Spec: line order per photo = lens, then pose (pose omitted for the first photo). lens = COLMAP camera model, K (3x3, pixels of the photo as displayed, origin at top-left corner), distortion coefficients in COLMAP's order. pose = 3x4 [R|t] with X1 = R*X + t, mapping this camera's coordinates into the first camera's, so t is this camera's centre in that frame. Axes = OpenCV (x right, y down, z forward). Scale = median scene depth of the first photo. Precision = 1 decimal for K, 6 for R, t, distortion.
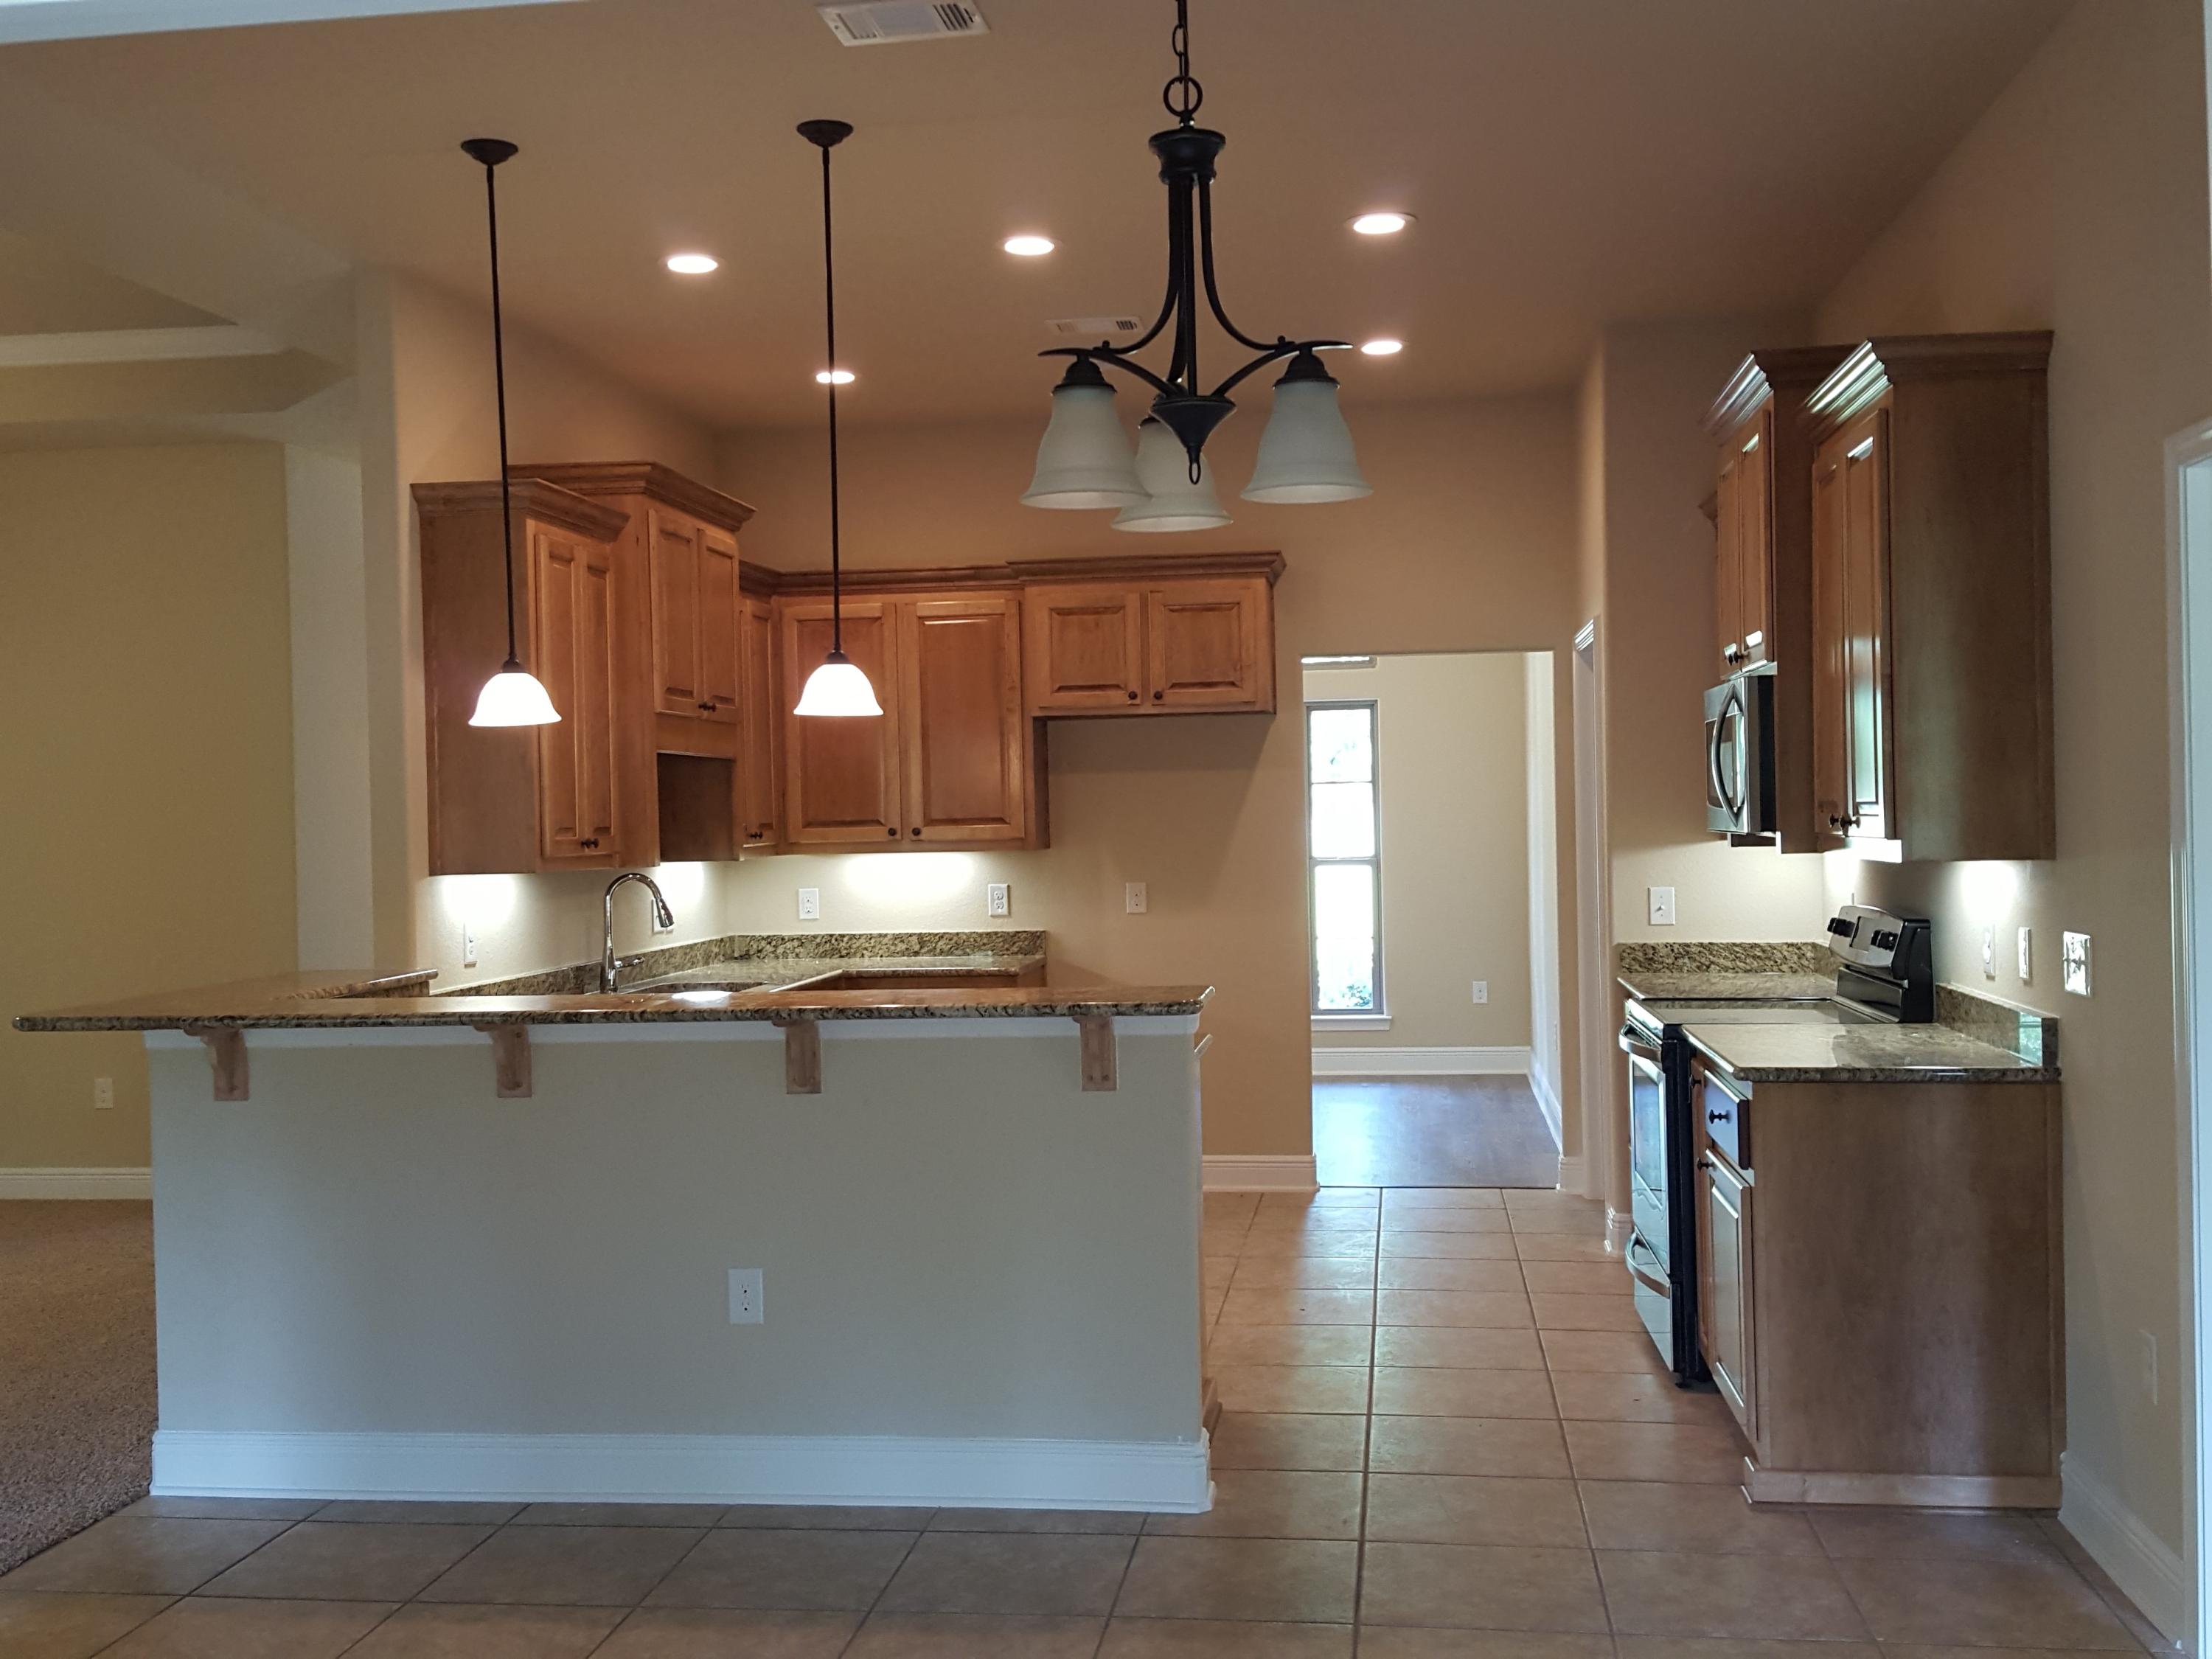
lens RADIAL K [[2230.9, 0, 1106.0], [0, 2230.9, 829.5], [0, 0, 1]] dist [-0.000498, -0.001251]
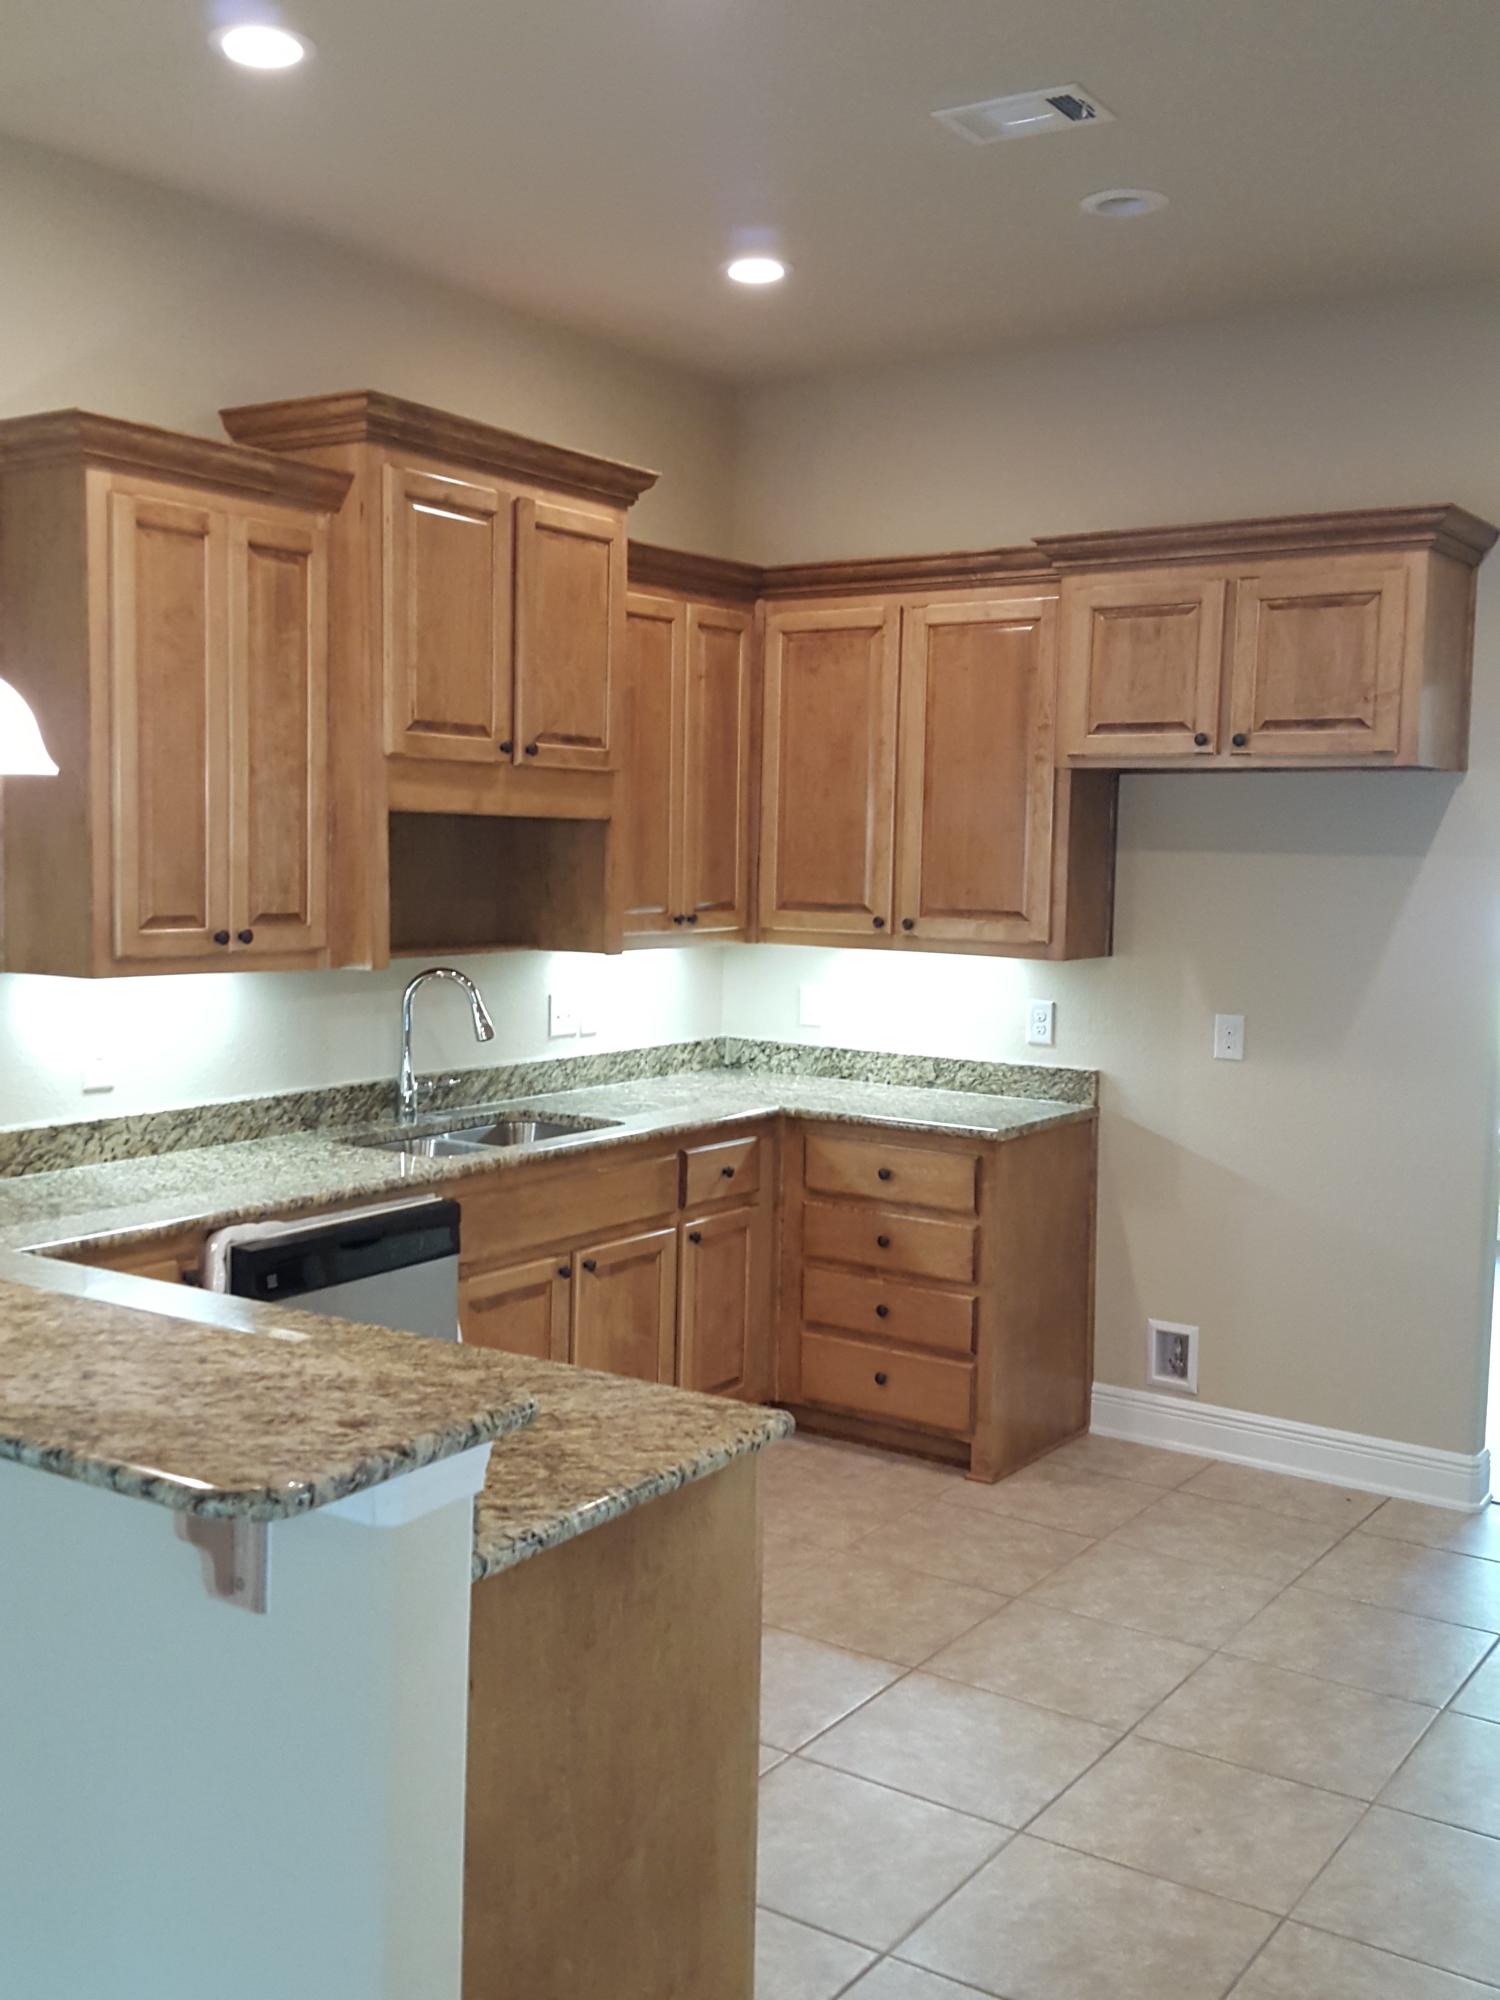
lens RADIAL K [[1950.8, 0, 671.8], [0, 1950.8, 997.0], [0, 0, 1]] dist [0.114717, -0.222782]
pose [[0.881547, 0.076516, -0.465854, 0.147890], [-0.040762, 0.995429, 0.086363, -0.027666], [0.470333, -0.057144, 0.880637, 0.402390]]
